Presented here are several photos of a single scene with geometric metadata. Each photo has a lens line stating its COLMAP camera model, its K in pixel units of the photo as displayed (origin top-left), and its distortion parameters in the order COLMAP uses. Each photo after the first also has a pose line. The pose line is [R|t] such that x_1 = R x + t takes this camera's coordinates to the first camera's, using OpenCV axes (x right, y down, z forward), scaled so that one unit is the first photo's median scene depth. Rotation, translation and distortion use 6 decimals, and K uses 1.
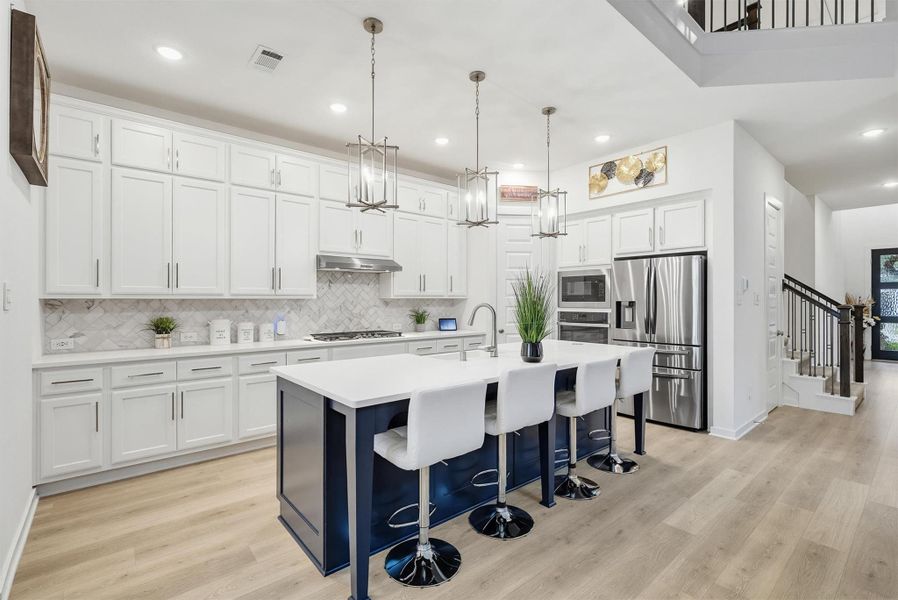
lens RADIAL K [[406.8, 0, 446.9], [0, 406.8, 299.5], [0, 0, 1]] dist [0.016476, 0.000171]
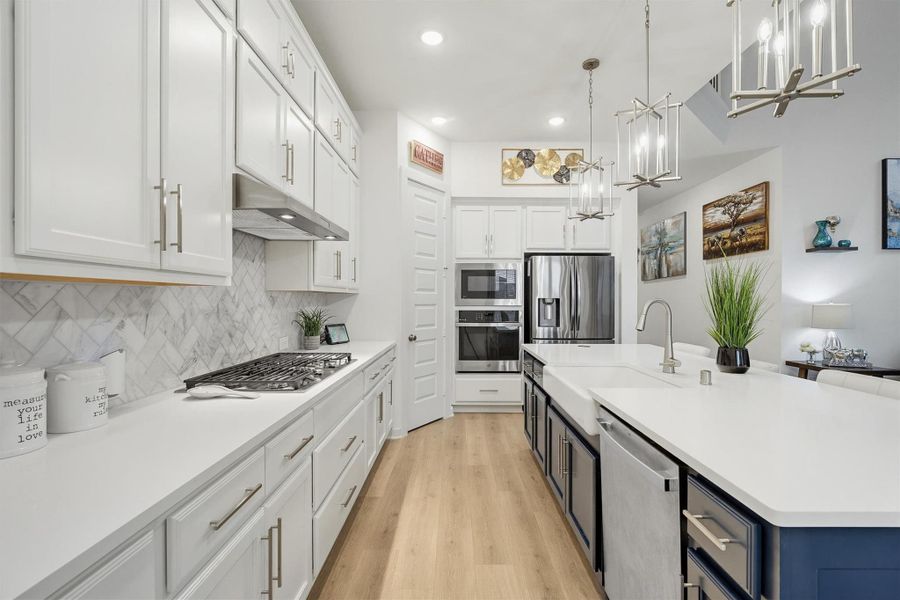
lens RADIAL K [[407.7, 0, 451.5], [0, 407.7, 301.3], [0, 0, 1]] dist [0.016476, 0.000171]
pose [[0.649684, 0.000255, 0.760205, -0.424520], [-0.004482, 0.999984, 0.003495, 0.009050], [-0.760192, -0.005678, 0.649674, 0.519543]]
